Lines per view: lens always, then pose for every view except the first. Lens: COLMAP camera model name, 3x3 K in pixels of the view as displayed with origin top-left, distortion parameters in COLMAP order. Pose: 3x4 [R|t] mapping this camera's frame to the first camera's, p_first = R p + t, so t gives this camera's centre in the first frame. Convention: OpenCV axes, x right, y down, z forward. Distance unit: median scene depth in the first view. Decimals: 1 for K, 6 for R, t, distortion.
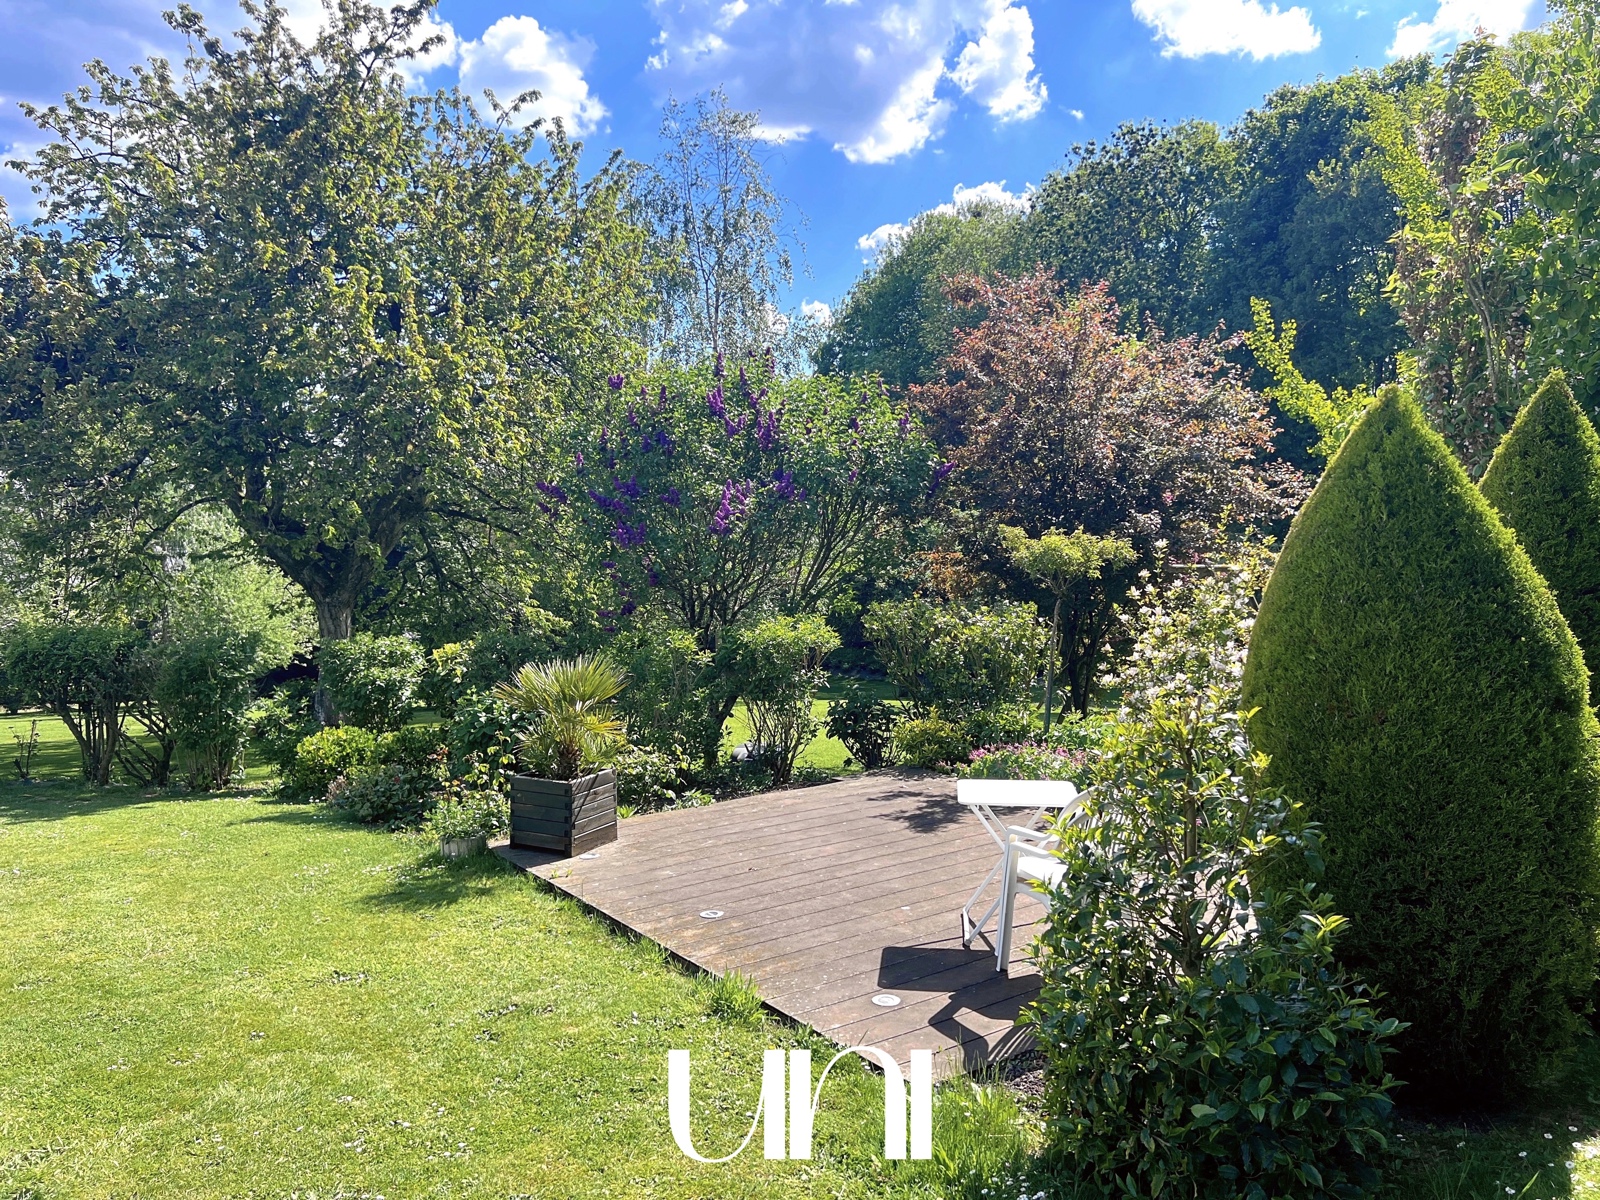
lens RADIAL K [[1214.8, 0, 792.6], [0, 1214.8, 598.4], [0, 0, 1]] dist [0.050574, -0.039615]
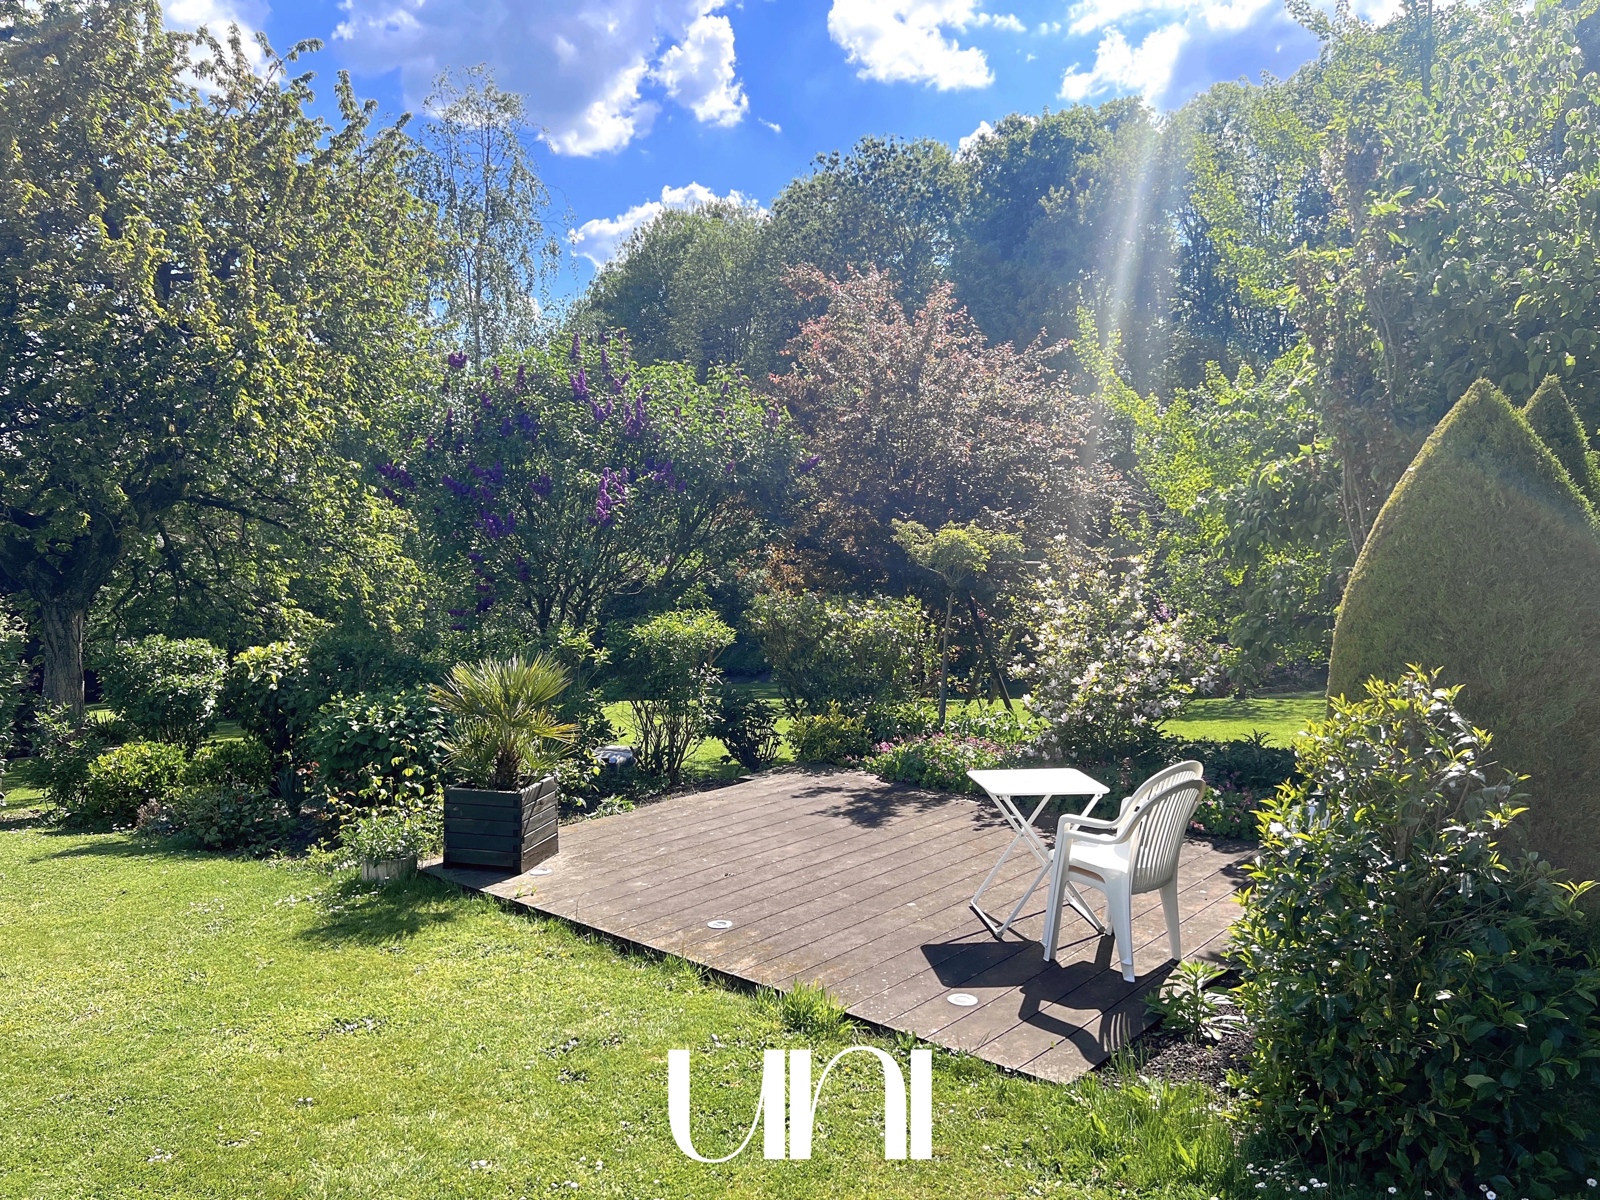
lens RADIAL K [[1214.8, 0, 792.6], [0, 1214.8, 598.4], [0, 0, 1]] dist [0.050574, -0.039615]
pose [[0.971569, -0.005272, 0.236698, -0.135223], [0.005227, 0.999986, 0.000815, 0.004119], [-0.236699, 0.000445, 0.971583, 0.042215]]
